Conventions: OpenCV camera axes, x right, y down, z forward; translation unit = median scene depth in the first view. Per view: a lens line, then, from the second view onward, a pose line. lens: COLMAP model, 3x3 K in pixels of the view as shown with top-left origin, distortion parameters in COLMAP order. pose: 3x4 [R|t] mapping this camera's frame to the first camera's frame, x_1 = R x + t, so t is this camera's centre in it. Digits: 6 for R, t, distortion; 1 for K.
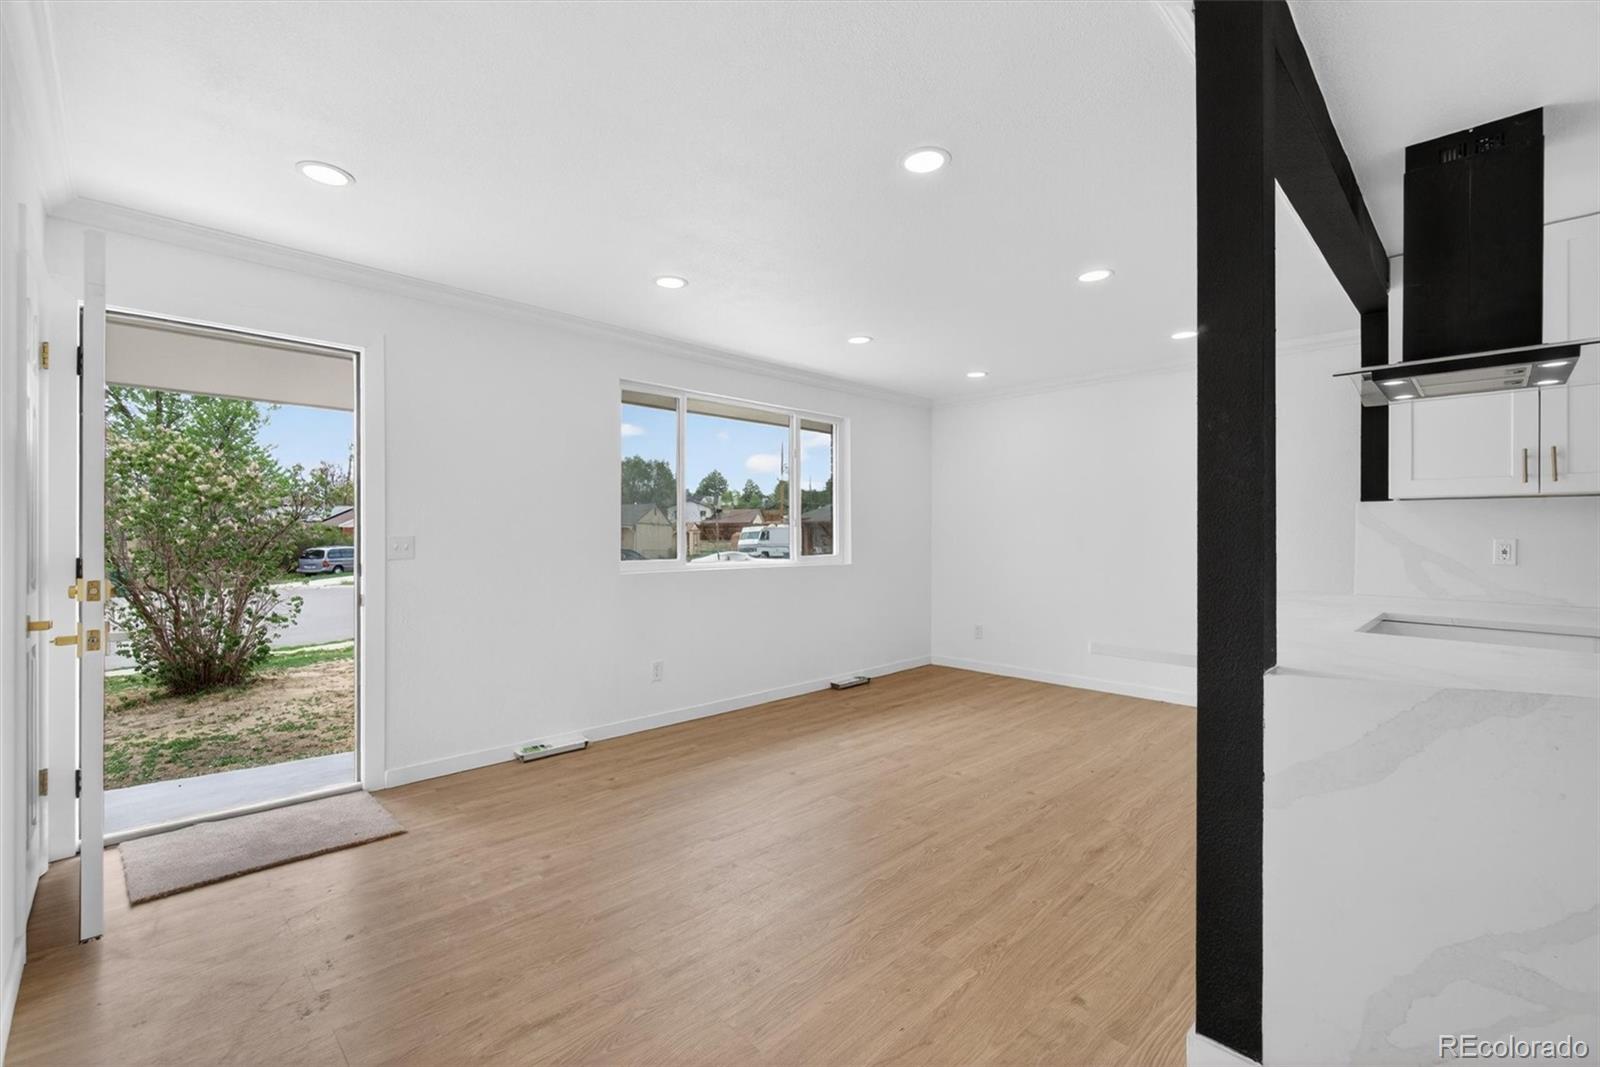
lens RADIAL K [[682.8, 0, 796.5], [0, 682.8, 534.2], [0, 0, 1]] dist [0.000852, 0.000029]
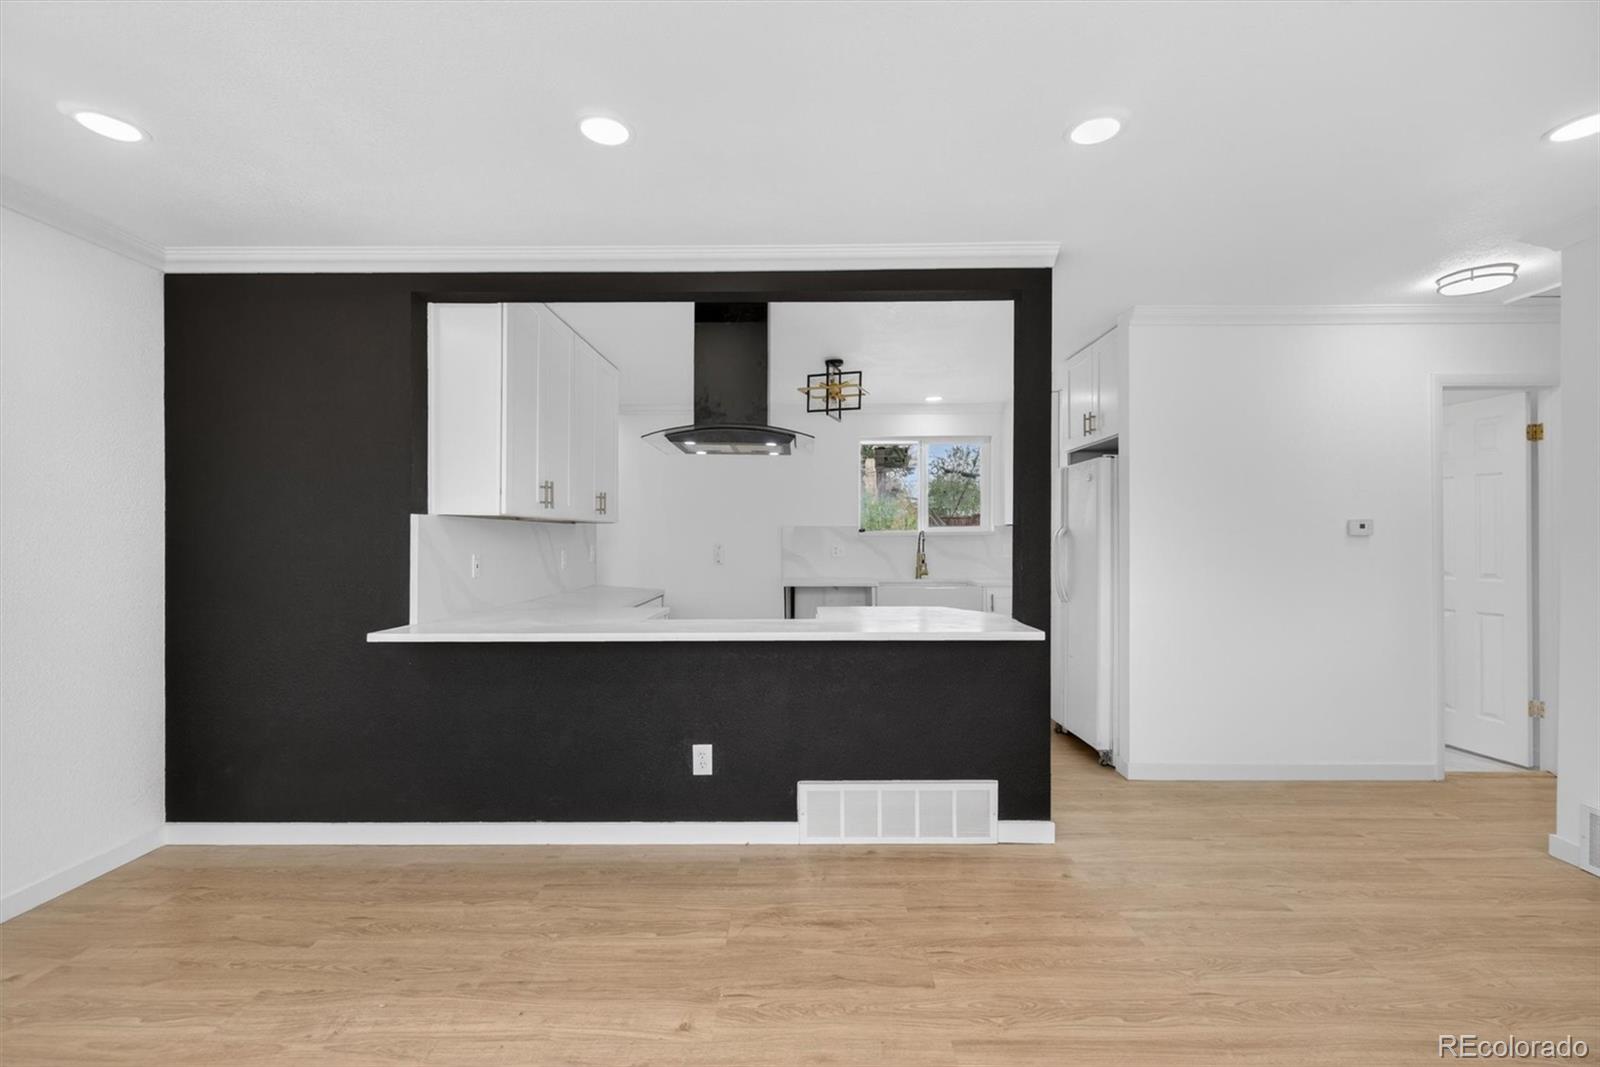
lens RADIAL K [[686.4, 0, 794.4], [0, 686.4, 543.3], [0, 0, 1]] dist [-0.001439, -0.000047]
pose [[-0.708156, -0.003285, 0.706048, -0.120888], [0.001508, 0.999980, 0.006166, -0.018555], [-0.706054, 0.005431, -0.708137, 1.453296]]
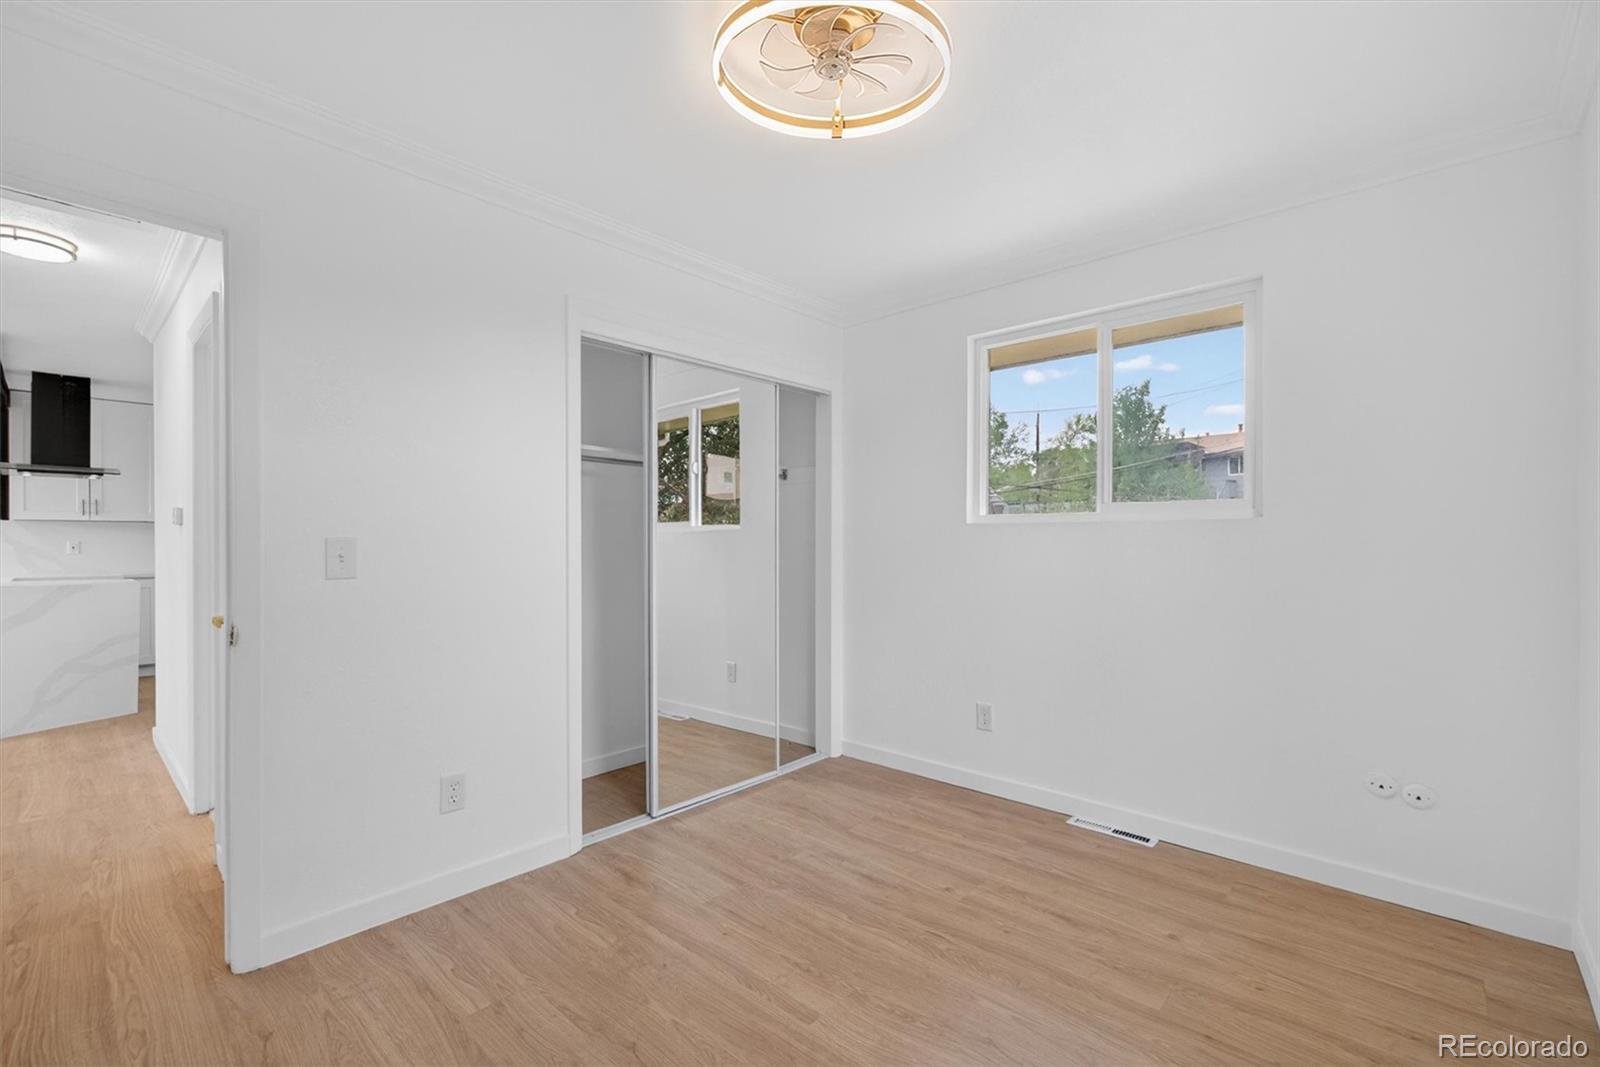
lens RADIAL K [[689.5, 0, 801.4], [0, 689.5, 528.7], [0, 0, 1]] dist [-0.001644, -0.000201]
pose [[-0.063618, -0.008832, 0.997935, -1.155501], [0.017948, 0.999789, 0.009993, -0.013280], [-0.997813, 0.018547, -0.063446, -1.041090]]
